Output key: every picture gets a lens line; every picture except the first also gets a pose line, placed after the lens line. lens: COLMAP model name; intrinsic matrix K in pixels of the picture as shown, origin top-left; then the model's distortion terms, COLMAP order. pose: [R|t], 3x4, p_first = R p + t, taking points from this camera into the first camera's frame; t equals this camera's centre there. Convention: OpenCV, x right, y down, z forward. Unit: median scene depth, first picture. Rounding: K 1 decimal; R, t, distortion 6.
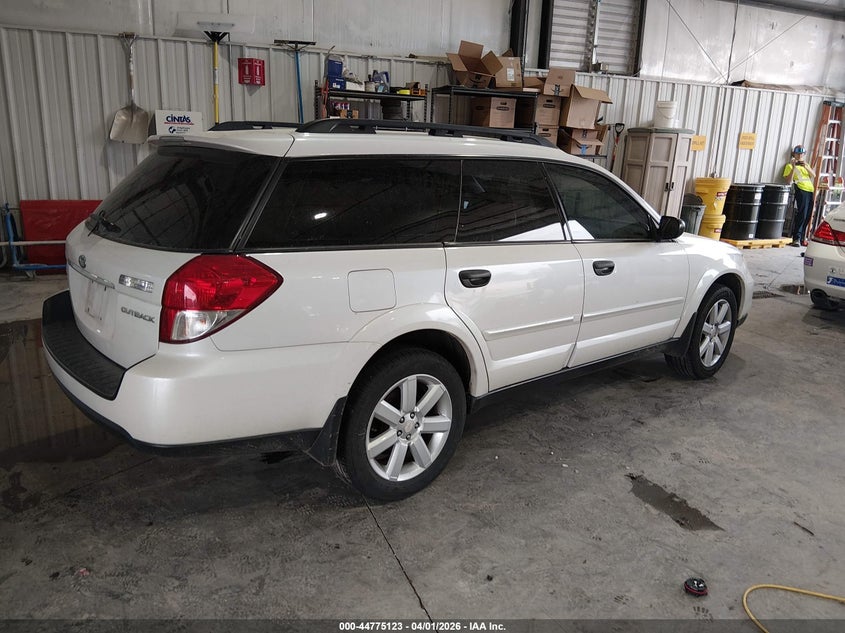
lens RADIAL K [[650.0, 0, 422.5], [0, 650.0, 316.5], [0, 0, 1]] dist [0.071713, -0.136870]
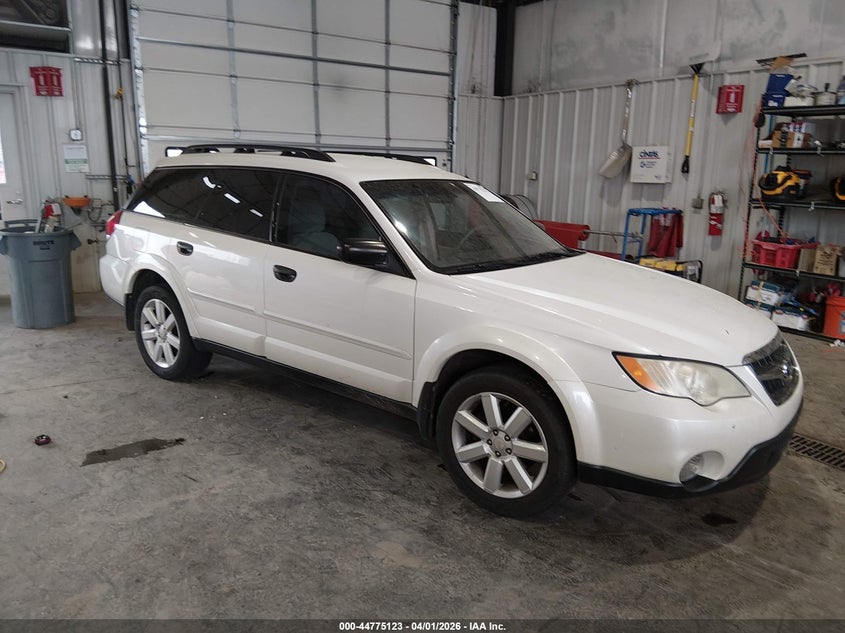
lens RADIAL K [[650.0, 0, 422.5], [0, 650.0, 316.5], [0, 0, 1]] dist [0.071713, -0.136870]
pose [[0.183989, 0.187683, -0.964843, 1.120854], [-0.260189, 0.955886, 0.136324, -0.175715], [0.947866, 0.225960, 0.224706, 0.839061]]
